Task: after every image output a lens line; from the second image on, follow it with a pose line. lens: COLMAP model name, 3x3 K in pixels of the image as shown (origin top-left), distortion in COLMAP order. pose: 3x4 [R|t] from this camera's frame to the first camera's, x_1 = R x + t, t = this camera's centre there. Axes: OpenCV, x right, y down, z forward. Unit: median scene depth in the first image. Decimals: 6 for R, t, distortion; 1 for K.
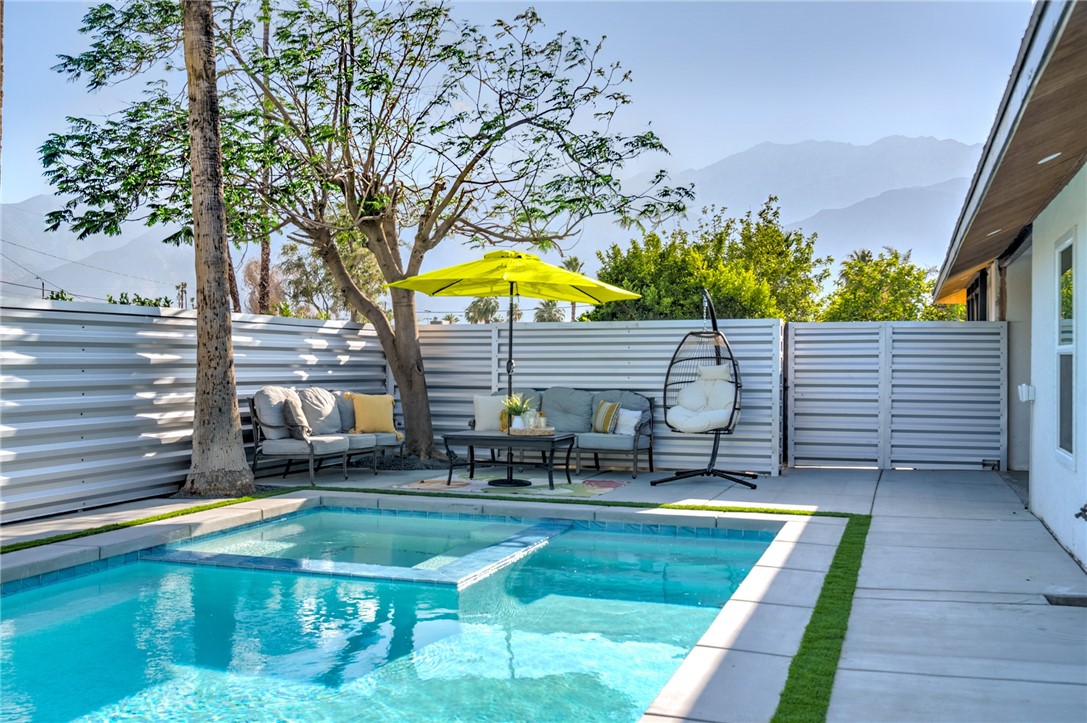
lens RADIAL K [[998.7, 0, 544.9], [0, 998.7, 362.9], [0, 0, 1]] dist [-0.004936, 0.000000]
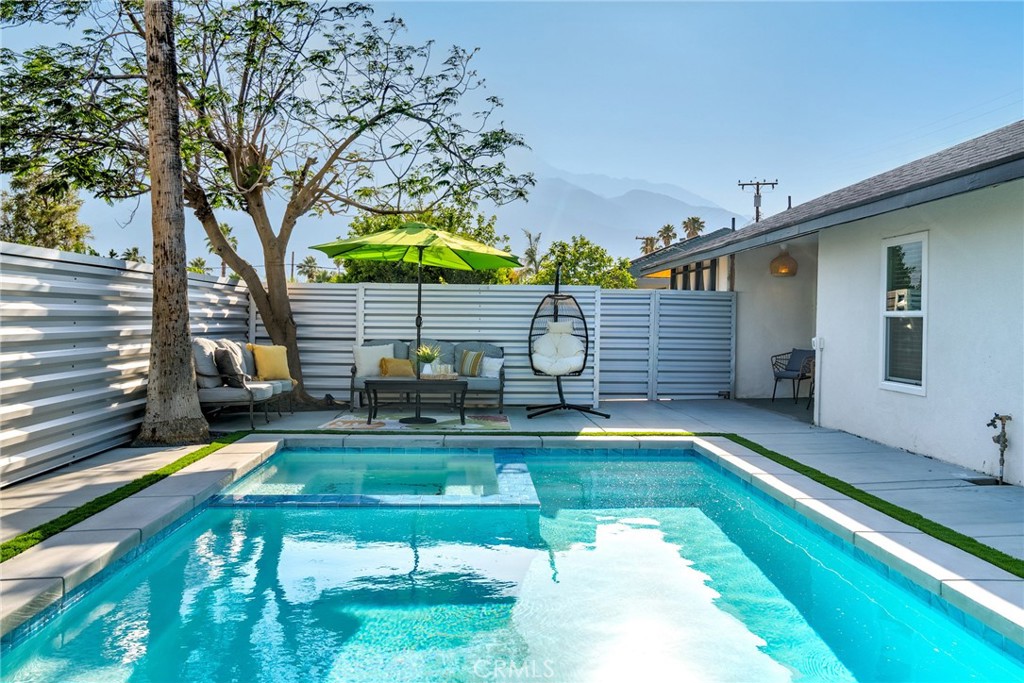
lens RADIAL K [[826.2, 0, 516.2], [0, 826.2, 322.4], [0, 0, 1]] dist [-0.012263, 0.010223]
pose [[0.924149, 0.008087, 0.381947, -0.311104], [-0.010316, 0.999940, 0.003788, 0.000191], [-0.381893, -0.007441, 0.924177, 0.062732]]
